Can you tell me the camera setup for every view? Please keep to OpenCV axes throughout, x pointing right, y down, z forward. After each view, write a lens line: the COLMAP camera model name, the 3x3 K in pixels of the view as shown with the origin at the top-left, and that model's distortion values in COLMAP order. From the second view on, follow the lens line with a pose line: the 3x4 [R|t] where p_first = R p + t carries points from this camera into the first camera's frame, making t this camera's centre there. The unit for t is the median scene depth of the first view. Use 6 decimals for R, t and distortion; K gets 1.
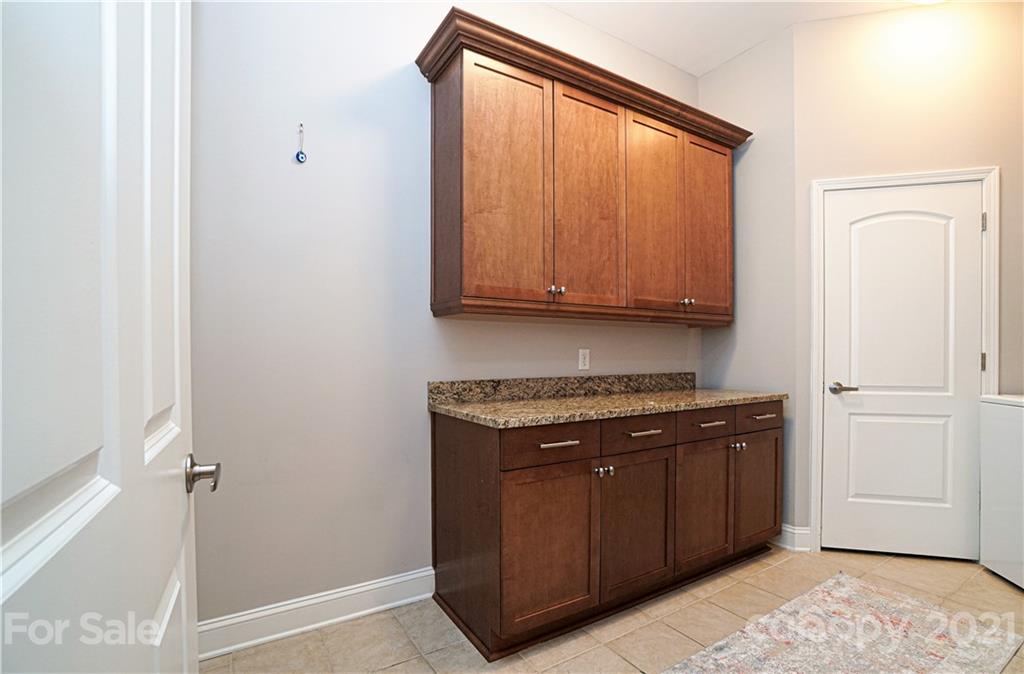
lens RADIAL K [[461.3, 0, 513.4], [0, 461.3, 352.4], [0, 0, 1]] dist [0.000053, 0.000194]
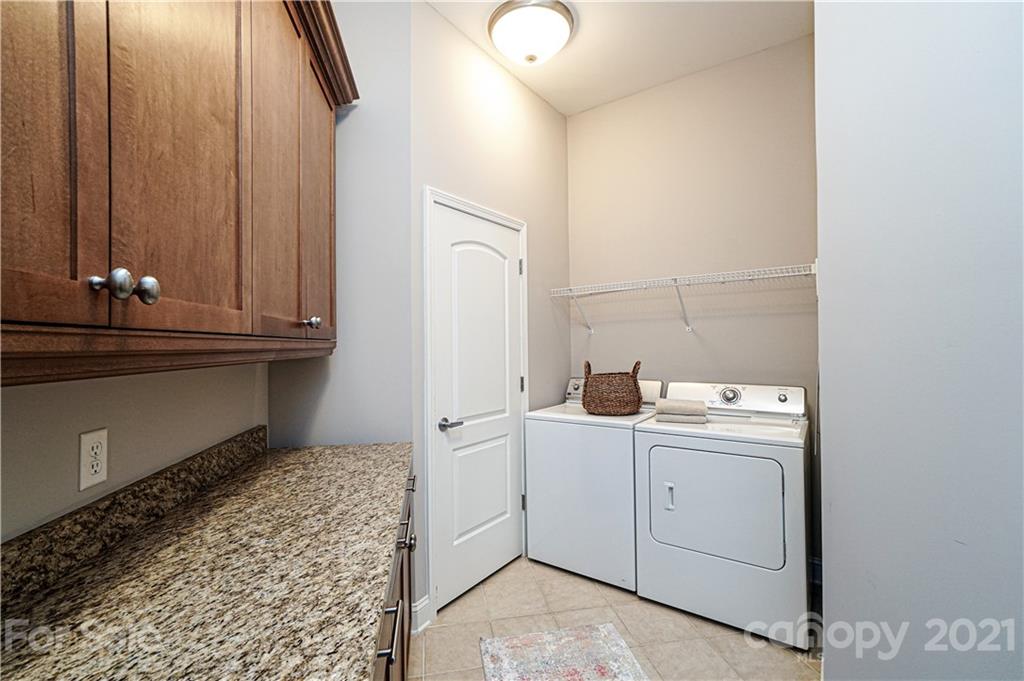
lens RADIAL K [[444.3, 0, 488.5], [0, 444.3, 340.2], [0, 0, 1]] dist [-0.000074, 0.007799]
pose [[0.408242, 0.000446, 0.912874, -0.056162], [0.016498, 0.999833, -0.007866, -0.079644], [-0.912725, 0.018272, 0.408166, 0.573004]]
